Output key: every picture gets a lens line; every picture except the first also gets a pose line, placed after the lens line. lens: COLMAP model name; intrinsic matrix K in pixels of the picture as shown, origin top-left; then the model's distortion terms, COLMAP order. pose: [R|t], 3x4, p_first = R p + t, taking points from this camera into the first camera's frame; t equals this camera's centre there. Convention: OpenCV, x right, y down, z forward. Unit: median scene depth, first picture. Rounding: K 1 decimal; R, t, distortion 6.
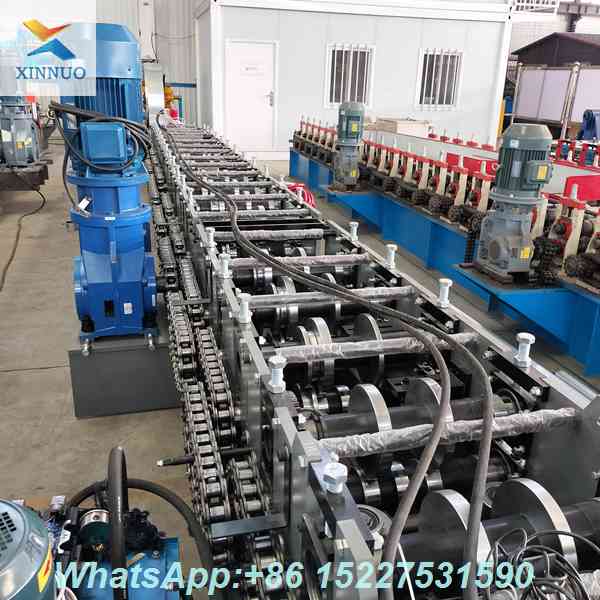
lens RADIAL K [[603.9, 0, 302.0], [0, 603.9, 299.2], [0, 0, 1]] dist [0.107937, -0.180714]
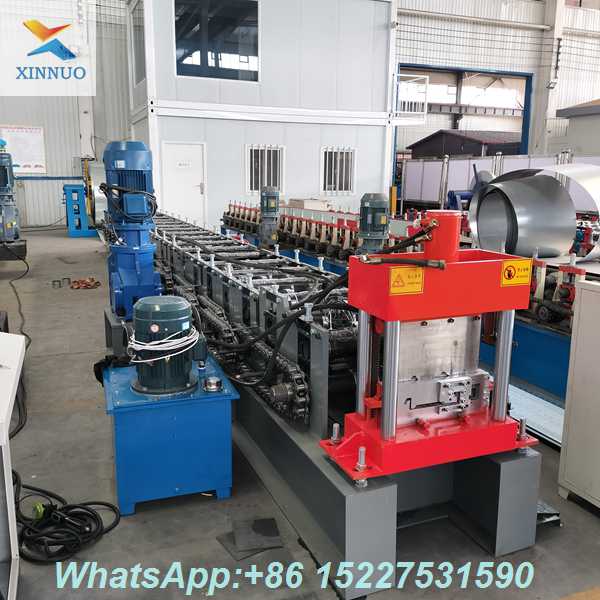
lens RADIAL K [[603.9, 0, 302.0], [0, 603.9, 299.2], [0, 0, 1]] dist [0.107937, -0.180714]
pose [[0.990764, -0.045976, 0.127566, -0.022683], [0.063459, 0.988596, -0.136567, 0.084681], [-0.119832, 0.143401, 0.982383, -0.224259]]
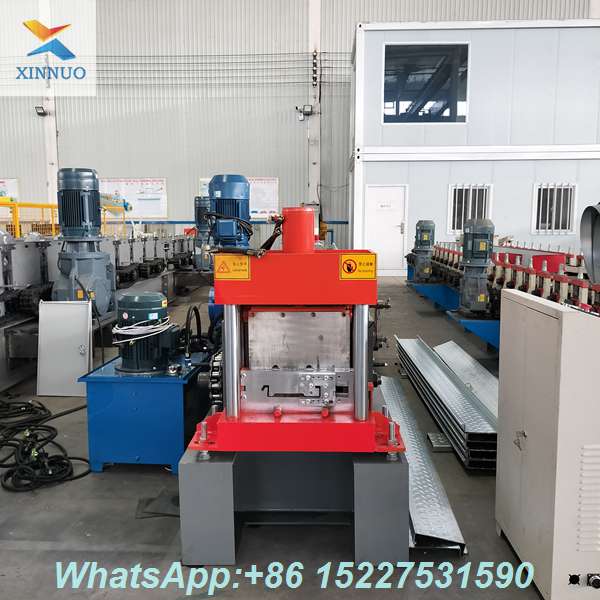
lens RADIAL K [[603.9, 0, 302.0], [0, 603.9, 299.2], [0, 0, 1]] dist [0.107937, -0.180714]
pose [[0.958108, 0.006129, -0.286341, 0.145560], [-0.069353, 0.974982, -0.211188, 0.112339], [0.277883, 0.222199, 0.934563, -0.226186]]
